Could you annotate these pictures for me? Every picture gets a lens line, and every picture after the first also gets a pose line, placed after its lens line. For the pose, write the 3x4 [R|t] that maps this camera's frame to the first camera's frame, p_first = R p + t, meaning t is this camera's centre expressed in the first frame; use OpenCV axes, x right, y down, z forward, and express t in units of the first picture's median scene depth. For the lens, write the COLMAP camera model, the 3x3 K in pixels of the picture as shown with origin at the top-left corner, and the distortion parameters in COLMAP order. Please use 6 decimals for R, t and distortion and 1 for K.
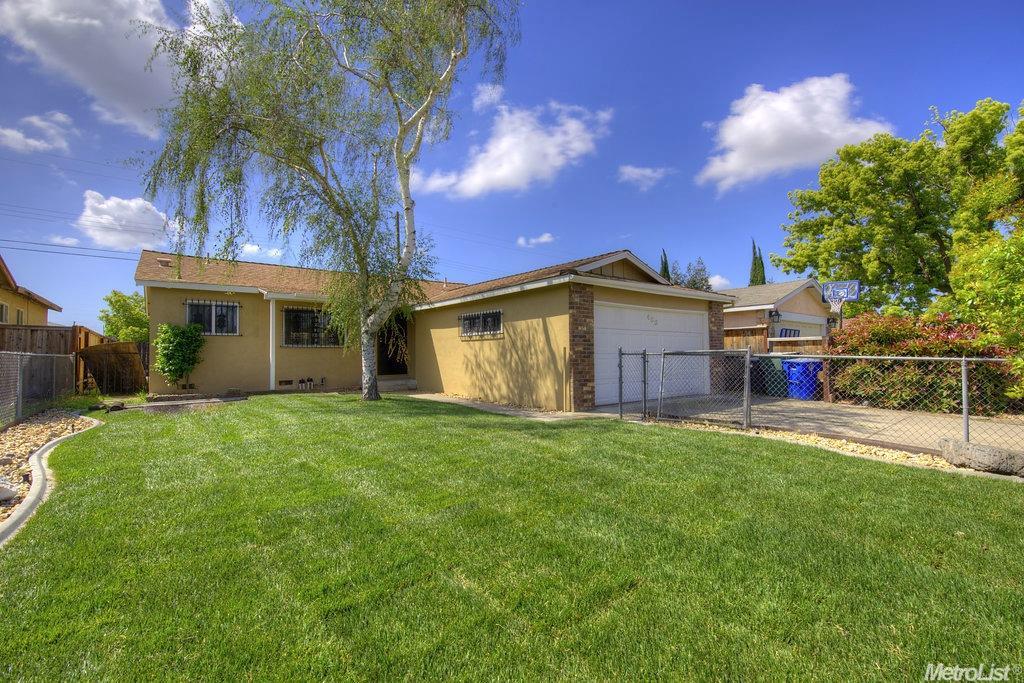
lens RADIAL K [[452.2, 0, 509.2], [0, 452.2, 340.1], [0, 0, 1]] dist [-0.002659, -0.003827]
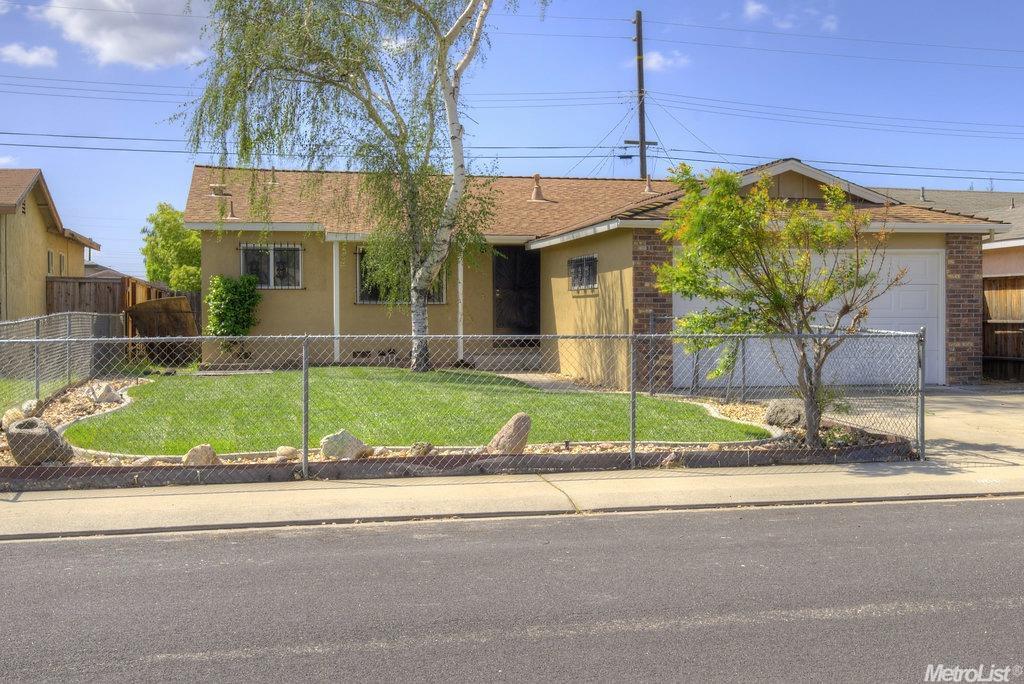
lens RADIAL K [[1038.3, 0, 512.2], [0, 1038.3, 313.7], [0, 0, 1]] dist [0.104388, 0.005902]
pose [[0.921642, 0.005985, -0.387995, 0.443023], [0.005909, 0.999549, 0.029454, -0.021094], [0.387996, -0.029439, 0.921191, -0.511766]]
